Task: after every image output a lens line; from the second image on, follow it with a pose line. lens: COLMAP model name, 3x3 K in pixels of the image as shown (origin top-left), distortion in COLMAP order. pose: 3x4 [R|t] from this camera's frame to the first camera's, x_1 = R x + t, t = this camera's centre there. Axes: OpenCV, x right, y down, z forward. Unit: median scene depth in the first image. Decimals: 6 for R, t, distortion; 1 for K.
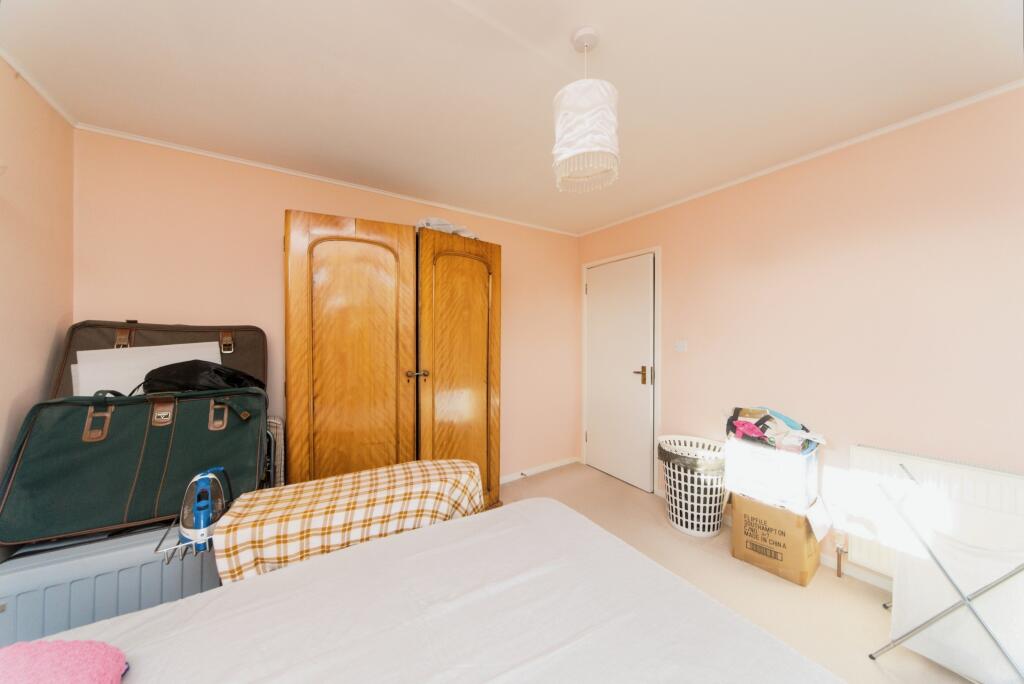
lens RADIAL K [[365.9, 0, 539.1], [0, 365.9, 342.8], [0, 0, 1]] dist [0.000142, 0.000056]
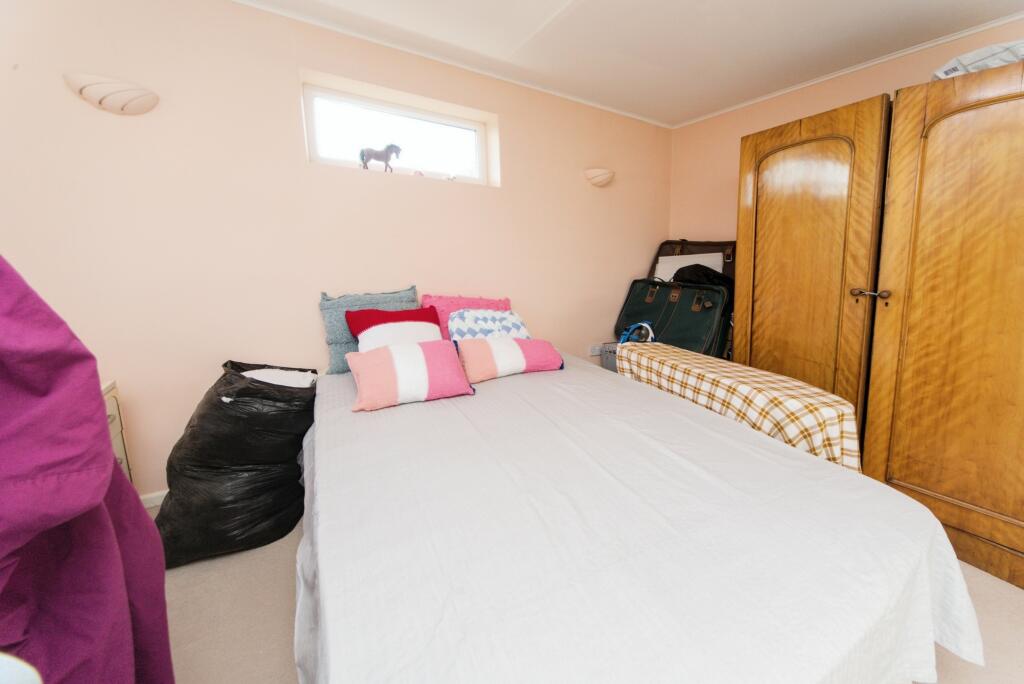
lens RADIAL K [[365.9, 0, 539.1], [0, 365.9, 342.8], [0, 0, 1]] dist [0.000142, 0.000056]
pose [[-0.053967, 0.224992, -0.972865, 0.599492], [-0.033153, 0.973344, 0.226942, 0.037641], [0.997992, 0.044501, -0.045069, 0.374184]]
